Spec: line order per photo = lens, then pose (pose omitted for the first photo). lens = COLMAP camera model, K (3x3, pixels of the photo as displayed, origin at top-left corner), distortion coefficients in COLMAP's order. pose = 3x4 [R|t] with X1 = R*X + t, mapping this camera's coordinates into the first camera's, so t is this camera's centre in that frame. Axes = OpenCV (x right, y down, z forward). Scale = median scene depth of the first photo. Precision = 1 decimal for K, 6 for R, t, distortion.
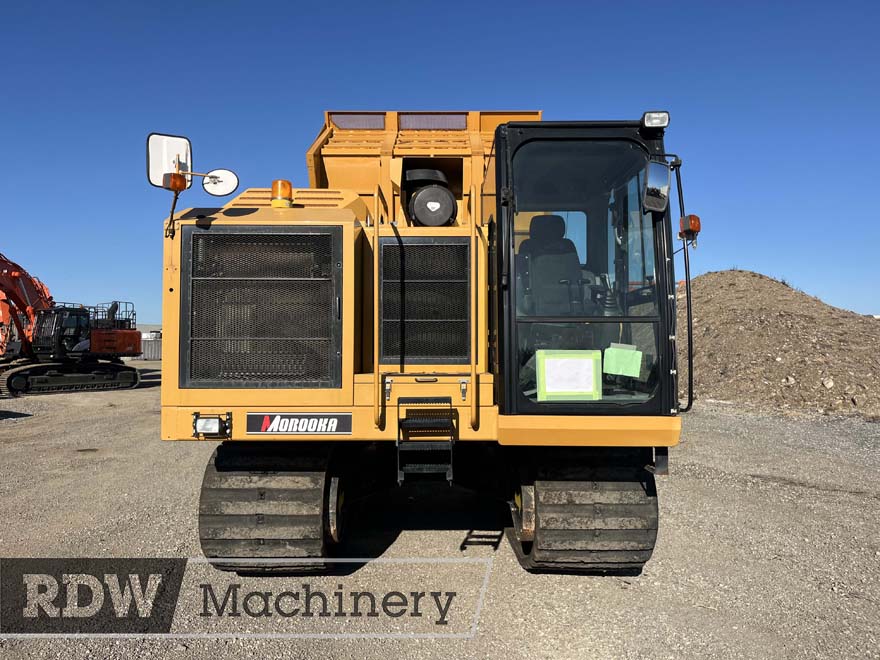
lens RADIAL K [[668.6, 0, 440.0], [0, 668.6, 330.0], [0, 0, 1]] dist [0.009155, 0.000387]
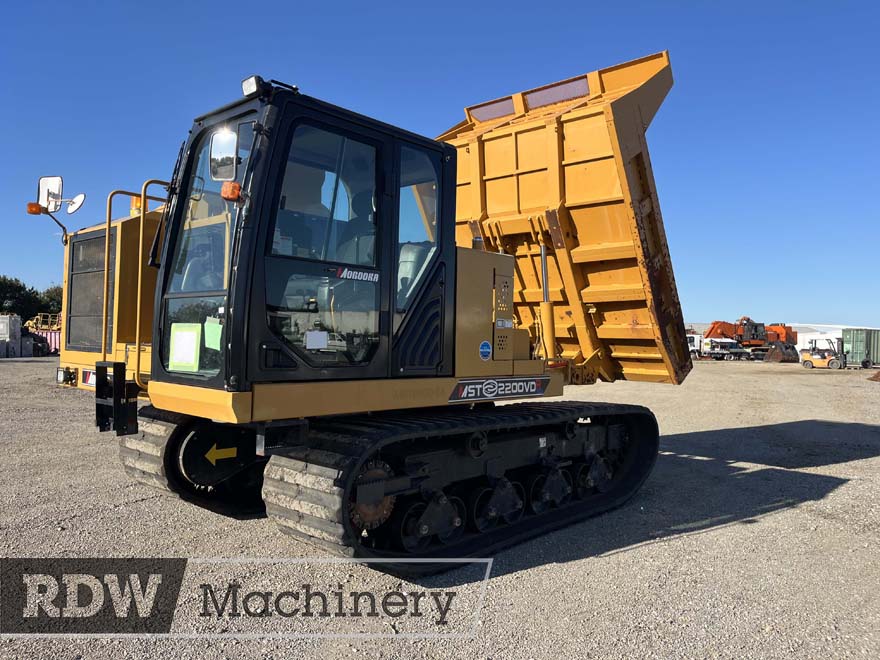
lens RADIAL K [[668.6, 0, 440.0], [0, 668.6, 330.0], [0, 0, 1]] dist [0.009155, 0.000387]
pose [[0.740334, 0.008109, -0.672190, 1.105529], [-0.005520, 0.999967, 0.005984, 0.028691], [0.672216, -0.000719, 0.740355, 0.443098]]
